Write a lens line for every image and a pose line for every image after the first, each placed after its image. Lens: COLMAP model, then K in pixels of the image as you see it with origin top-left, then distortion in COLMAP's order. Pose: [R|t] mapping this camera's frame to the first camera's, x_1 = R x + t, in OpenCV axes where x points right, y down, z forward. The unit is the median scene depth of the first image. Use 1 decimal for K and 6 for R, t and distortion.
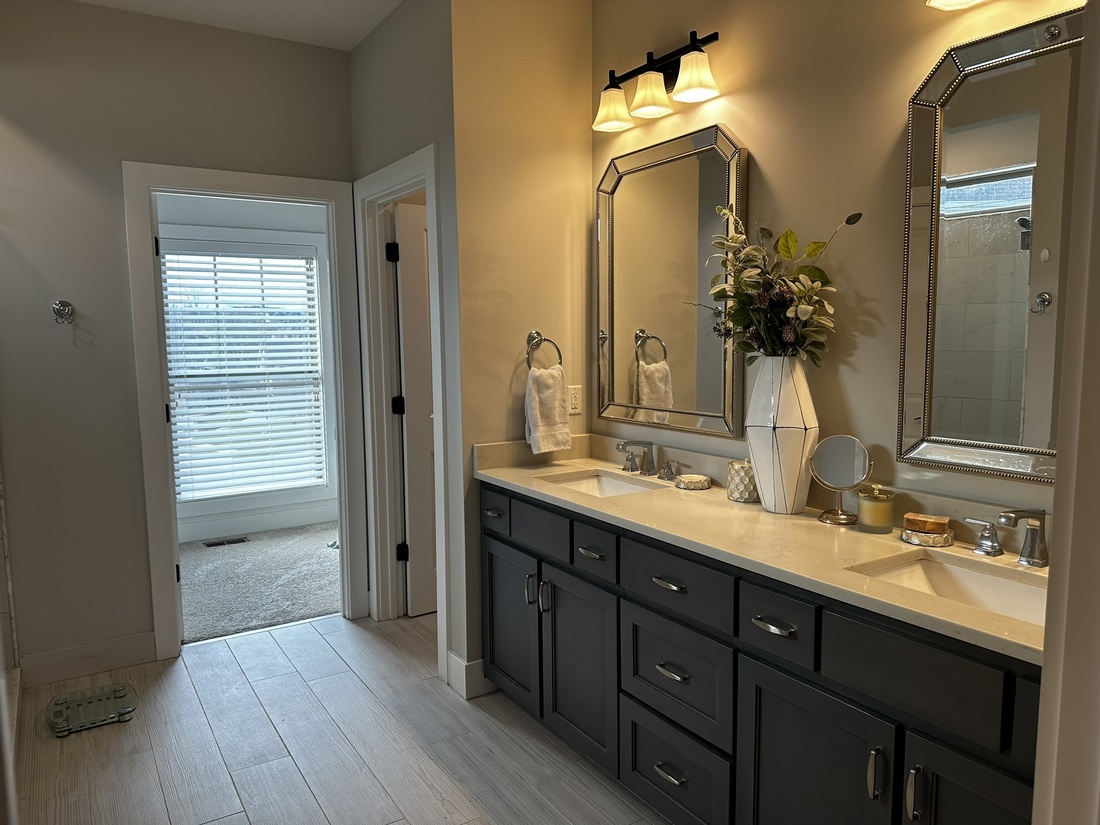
lens RADIAL K [[765.8, 0, 549.5], [0, 765.8, 413.5], [0, 0, 1]] dist [0.144972, -0.202775]
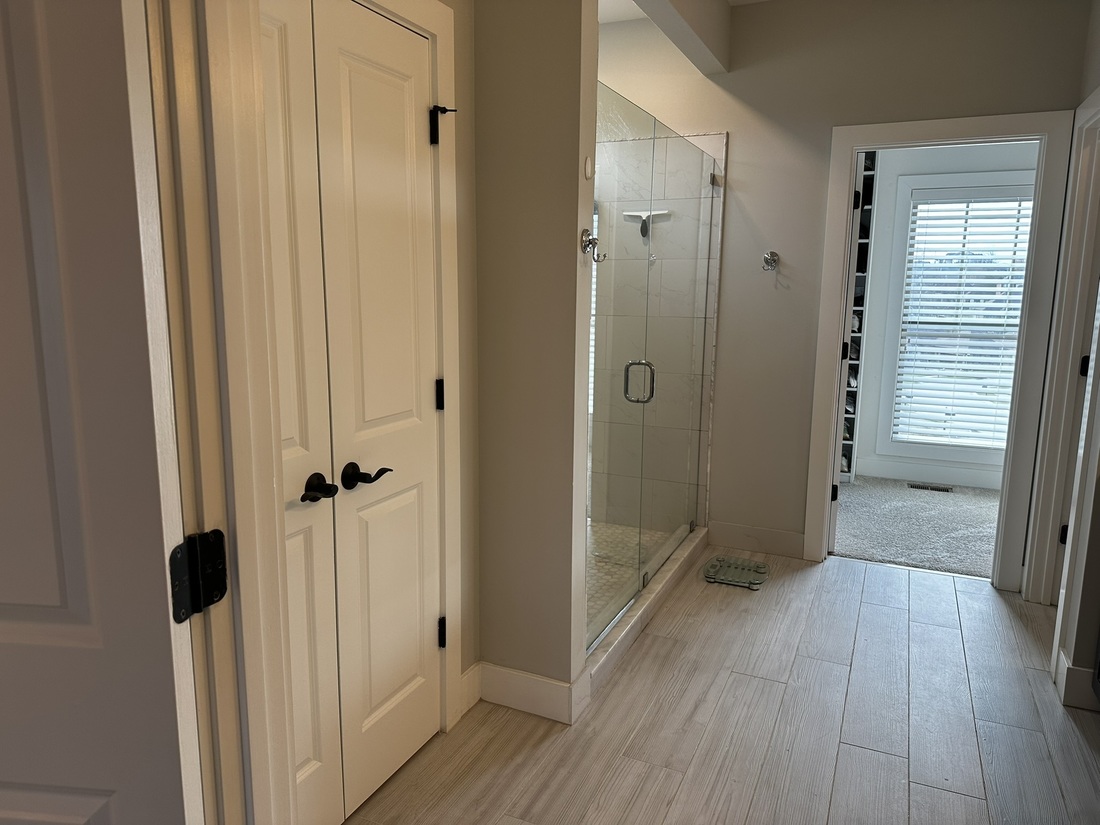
lens RADIAL K [[765.8, 0, 549.5], [0, 765.8, 413.5], [0, 0, 1]] dist [0.144972, -0.202775]
pose [[0.551742, 0.155409, -0.819407, 0.181072], [-0.105350, 0.987603, 0.116372, 0.002710], [0.827334, 0.022117, 0.561274, 0.017104]]
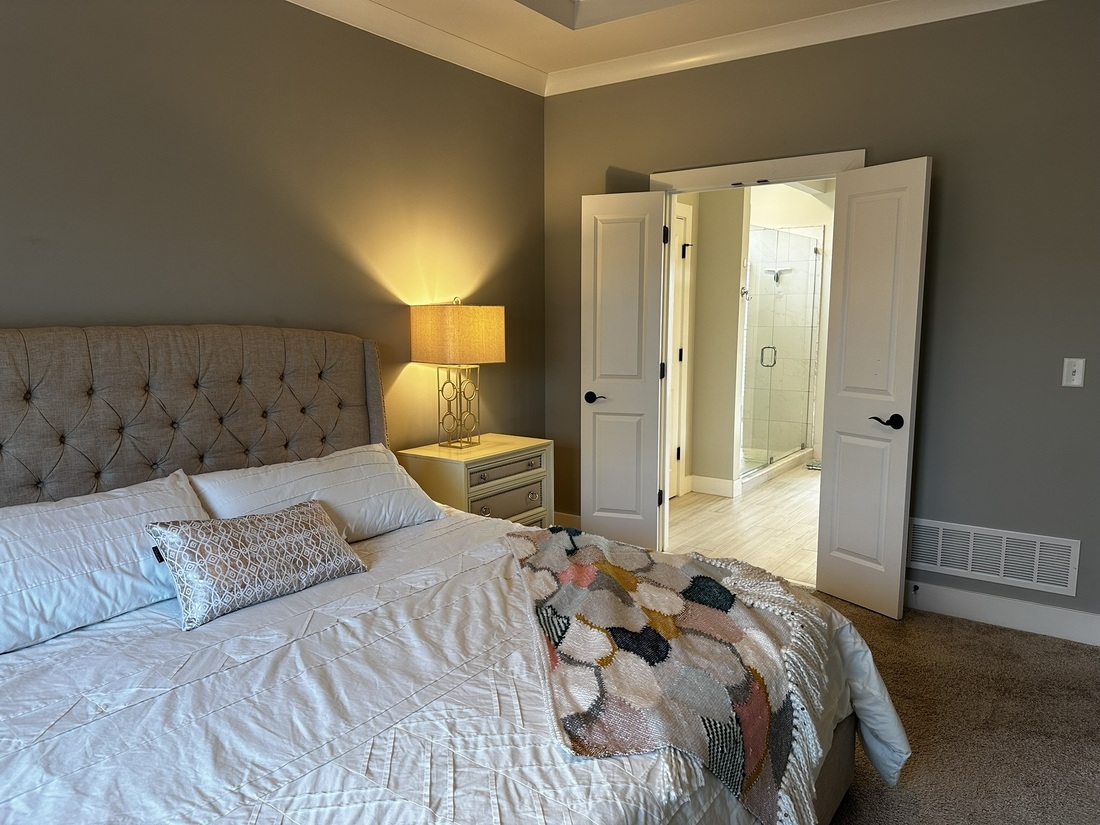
lens RADIAL K [[765.8, 0, 549.5], [0, 765.8, 413.5], [0, 0, 1]] dist [0.144972, -0.202775]
pose [[0.385114, 0.137303, -0.912598, 0.833968], [-0.102005, 0.989144, 0.105774, 0.042112], [0.917214, 0.052355, 0.394939, -0.470492]]
